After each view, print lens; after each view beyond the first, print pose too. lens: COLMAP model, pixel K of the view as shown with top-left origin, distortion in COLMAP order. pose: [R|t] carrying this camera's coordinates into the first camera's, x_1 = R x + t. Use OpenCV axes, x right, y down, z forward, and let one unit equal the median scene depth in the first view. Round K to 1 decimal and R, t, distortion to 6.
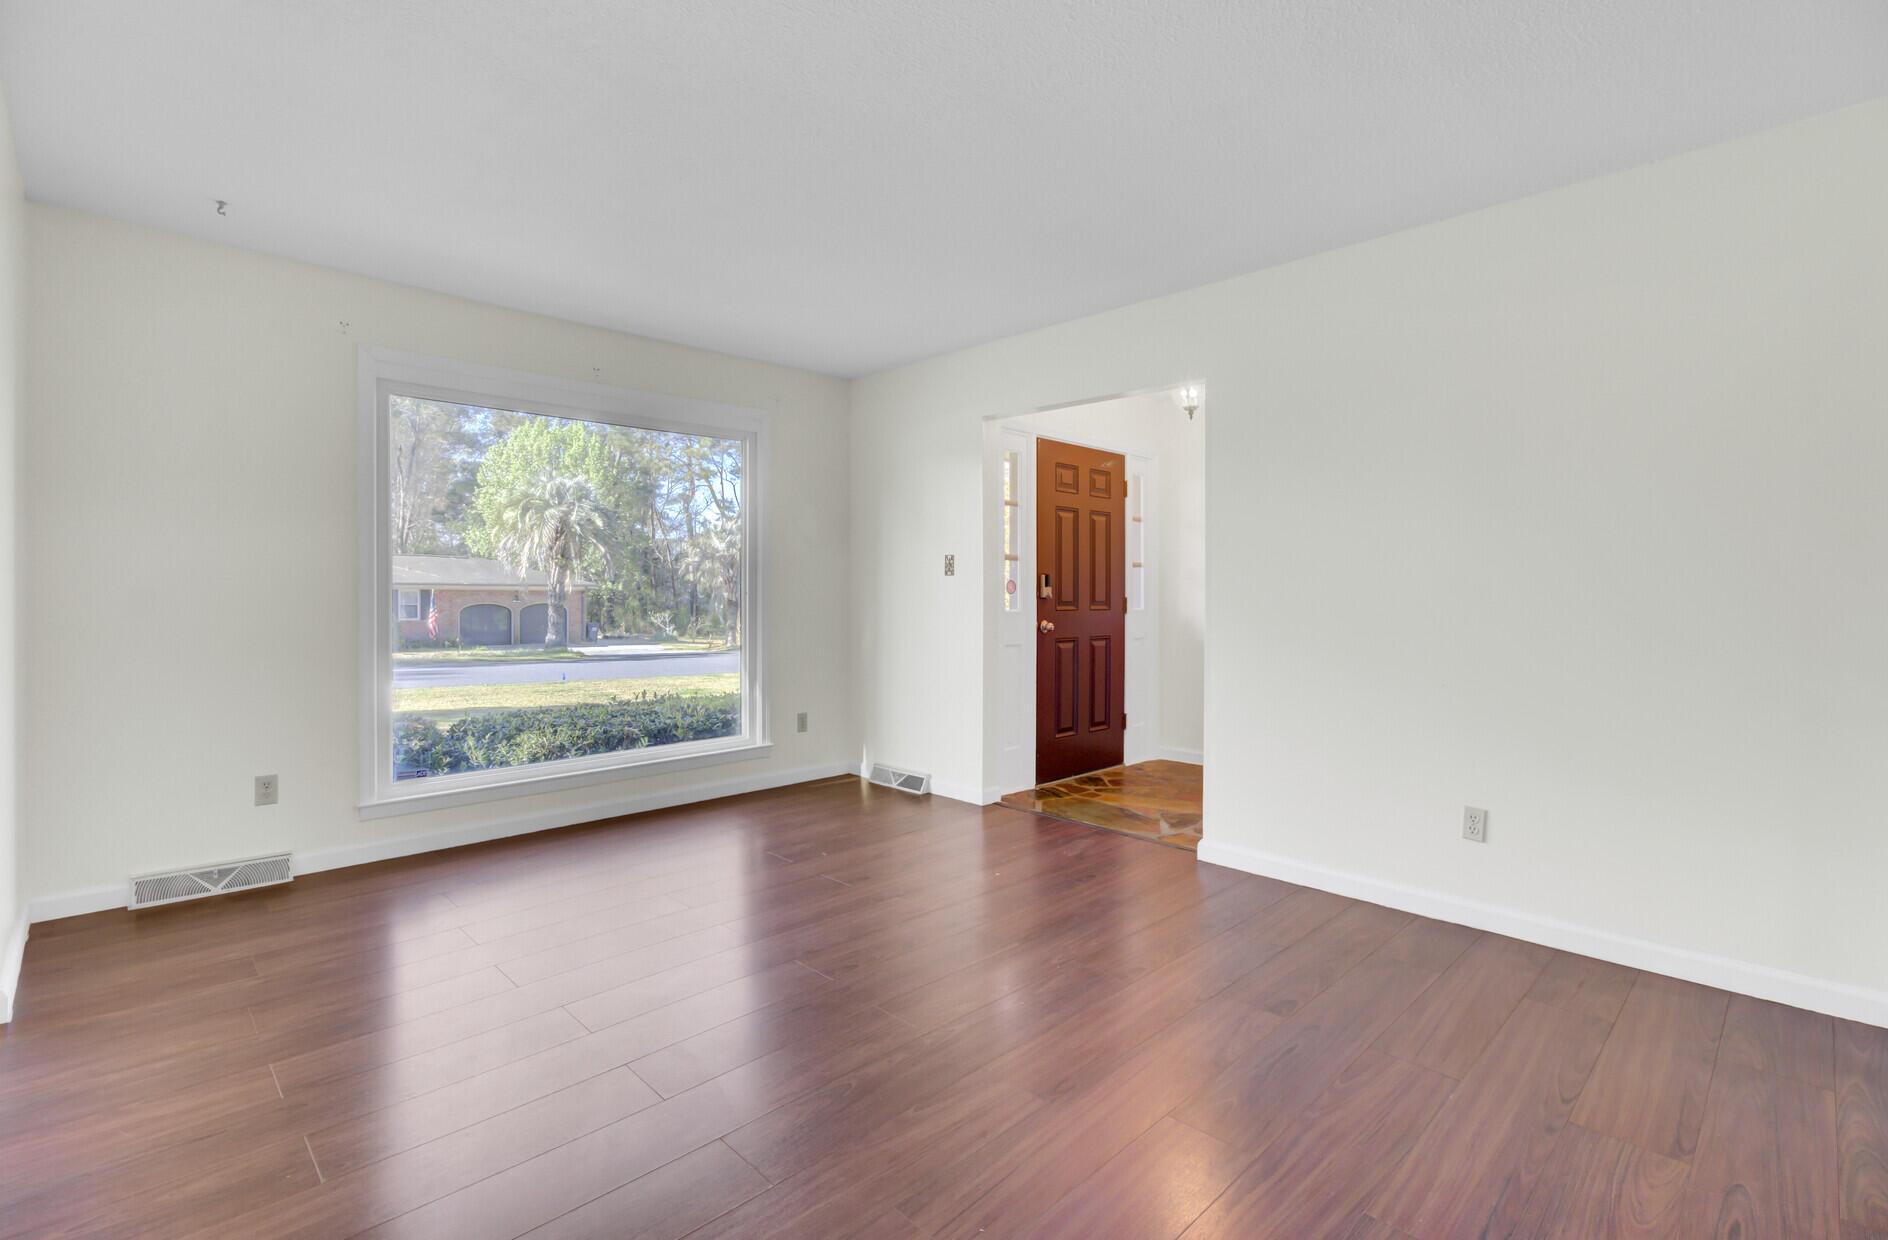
lens RADIAL K [[863.3, 0, 933.3], [0, 863.3, 599.0], [0, 0, 1]] dist [0.004490, 0.001971]
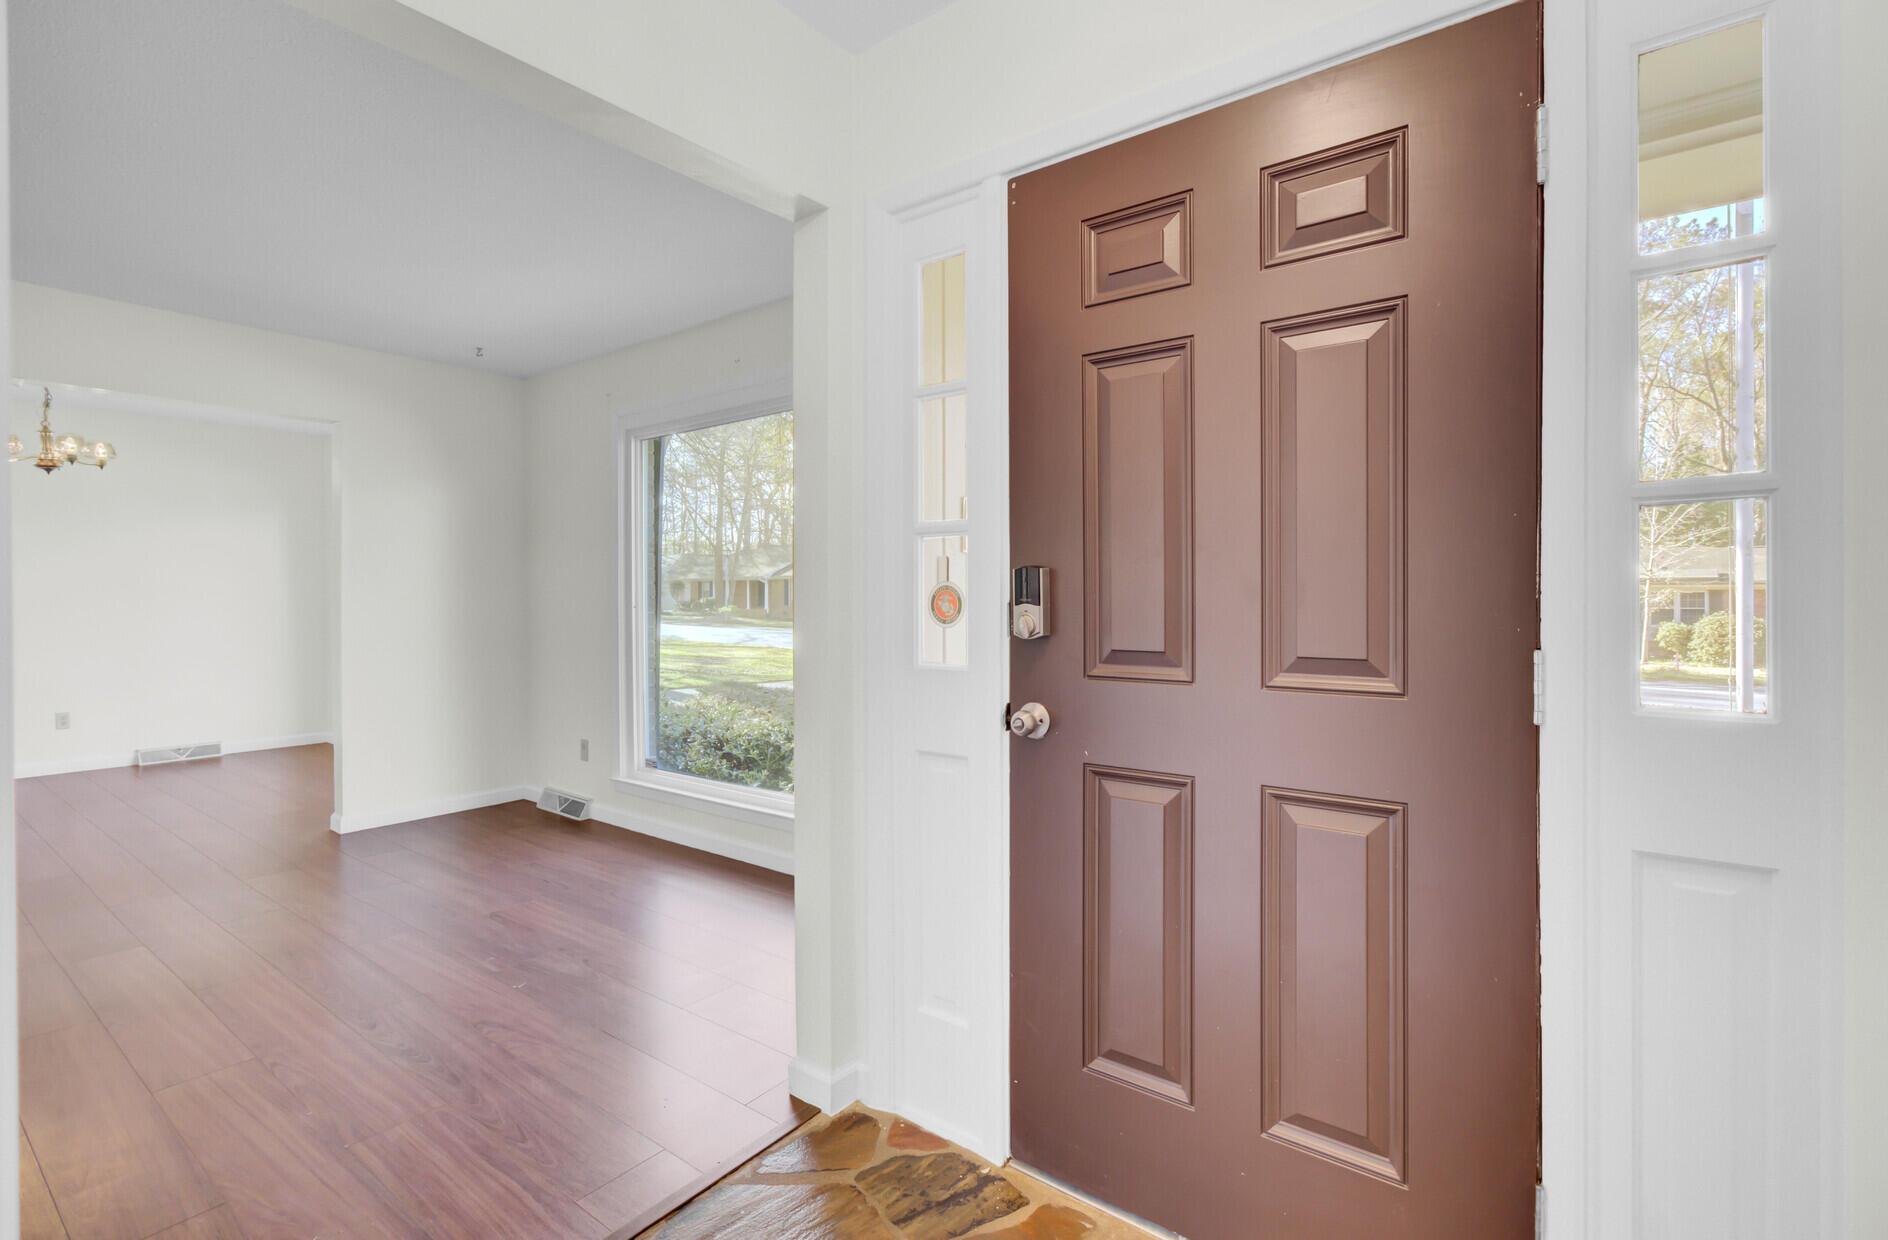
lens RADIAL K [[863.3, 0, 950.5], [0, 863.3, 630.3], [0, 0, 1]] dist [0.004490, 0.001971]
pose [[0.145292, 0.035287, -0.988759, 0.458211], [0.000098, 0.999363, 0.035680, -0.015370], [0.989389, -0.005281, 0.145197, 0.924922]]
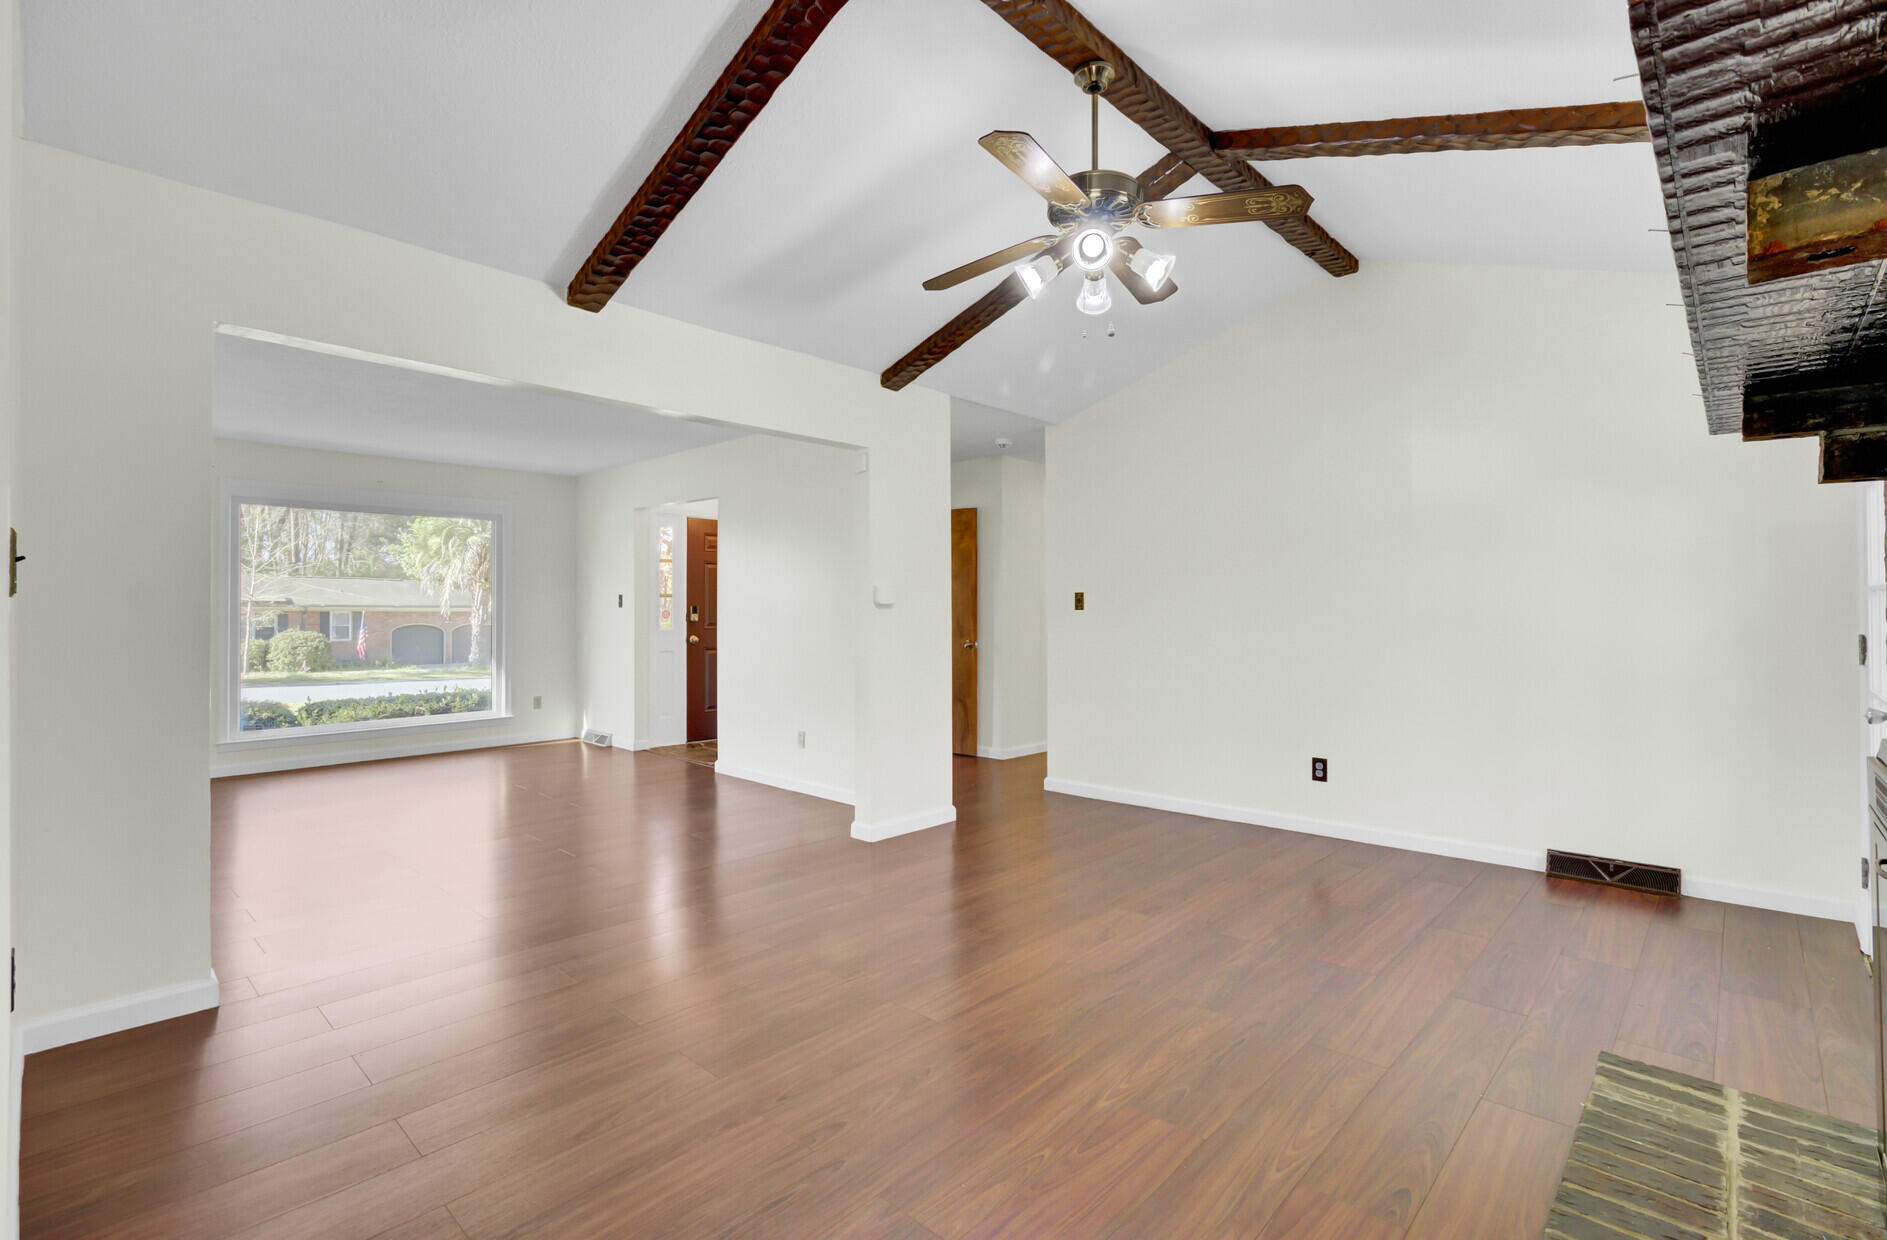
lens RADIAL K [[862.8, 0, 947.6], [0, 862.8, 619.0], [0, 0, 1]] dist [0.004490, 0.001971]
pose [[0.998610, -0.003436, 0.052604, 0.507376], [0.003353, 0.999993, 0.001660, -0.006567], [-0.052609, -0.001481, 0.998614, -0.582183]]
